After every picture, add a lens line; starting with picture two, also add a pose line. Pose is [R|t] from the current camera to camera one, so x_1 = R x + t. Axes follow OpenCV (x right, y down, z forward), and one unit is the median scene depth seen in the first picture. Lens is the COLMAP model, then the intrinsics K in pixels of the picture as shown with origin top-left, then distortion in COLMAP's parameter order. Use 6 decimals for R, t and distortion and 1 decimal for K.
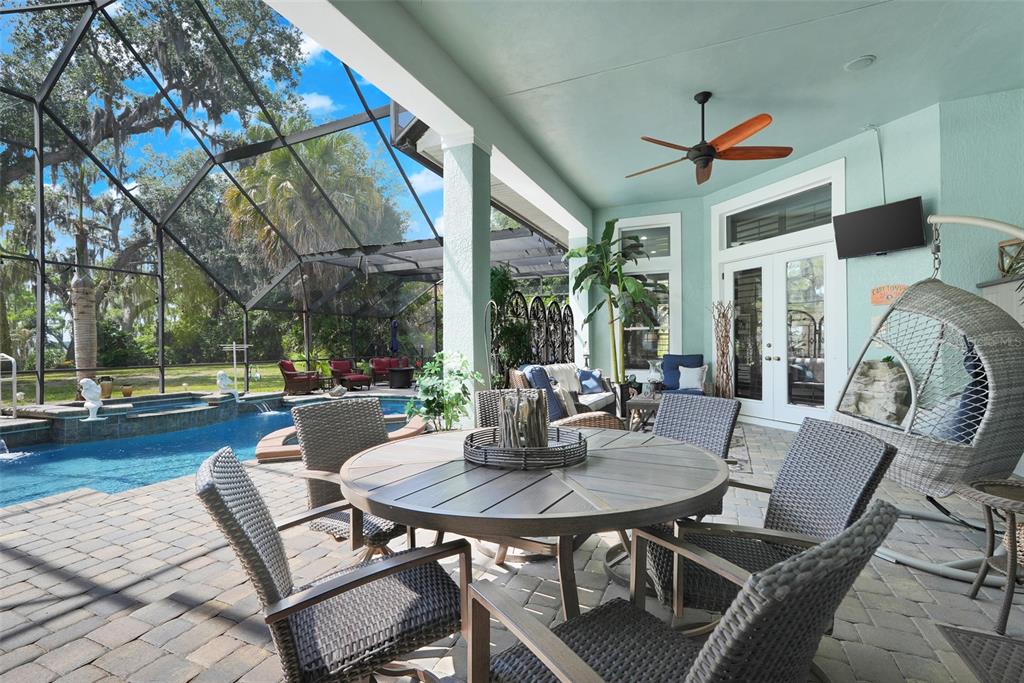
lens RADIAL K [[457.9, 0, 513.2], [0, 457.9, 343.4], [0, 0, 1]] dist [-0.010056, 0.002783]
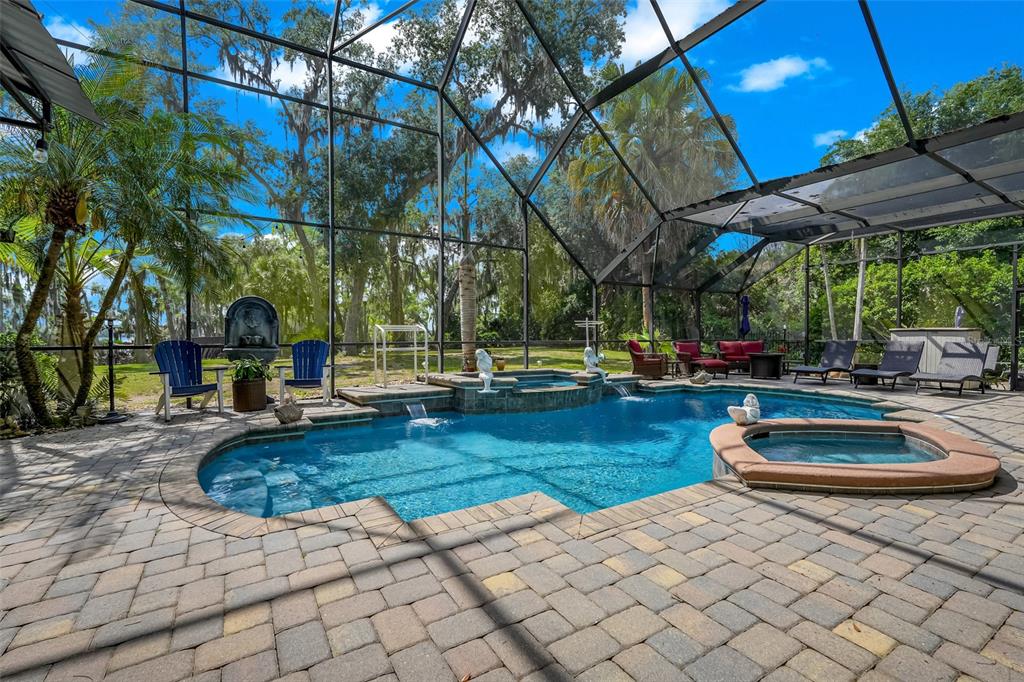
lens RADIAL K [[457.9, 0, 510.1], [0, 457.9, 342.6], [0, 0, 1]] dist [-0.010056, 0.002783]
pose [[0.825910, 0.017340, -0.563535, -0.251422], [-0.005331, 0.999722, 0.022949, 0.030284], [0.563777, -0.015949, 0.825773, 0.169479]]
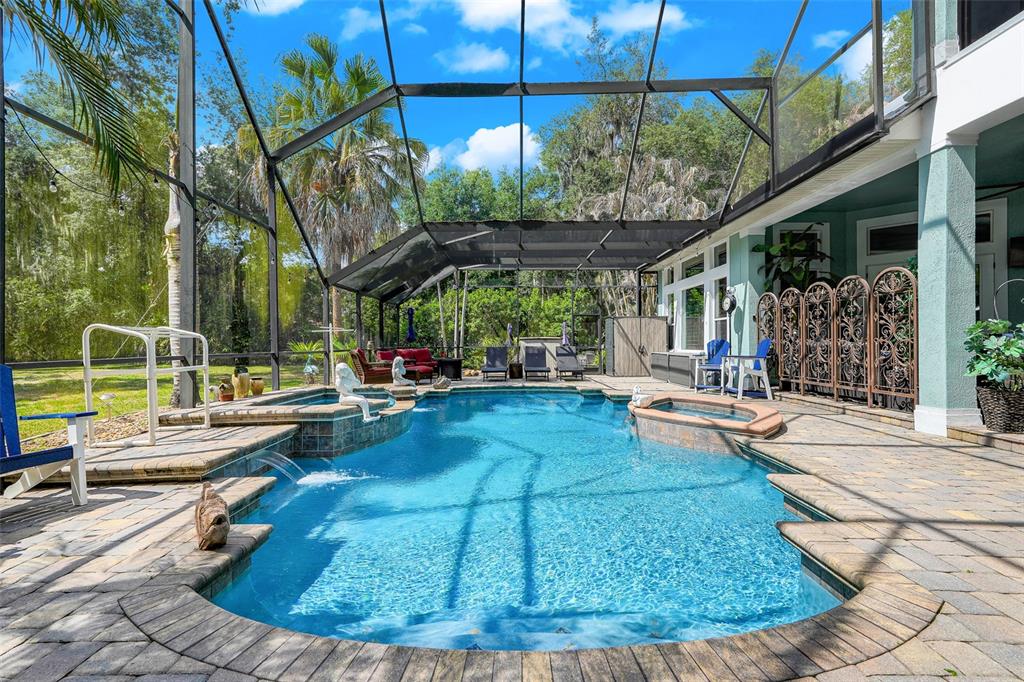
lens RADIAL K [[457.9, 0, 510.3], [0, 457.9, 344.7], [0, 0, 1]] dist [-0.010056, 0.002783]
pose [[0.917463, -0.001537, 0.397818, -1.948600], [-0.000130, 0.999991, 0.004163, 0.044655], [-0.397821, -0.003871, 0.917455, 0.229016]]
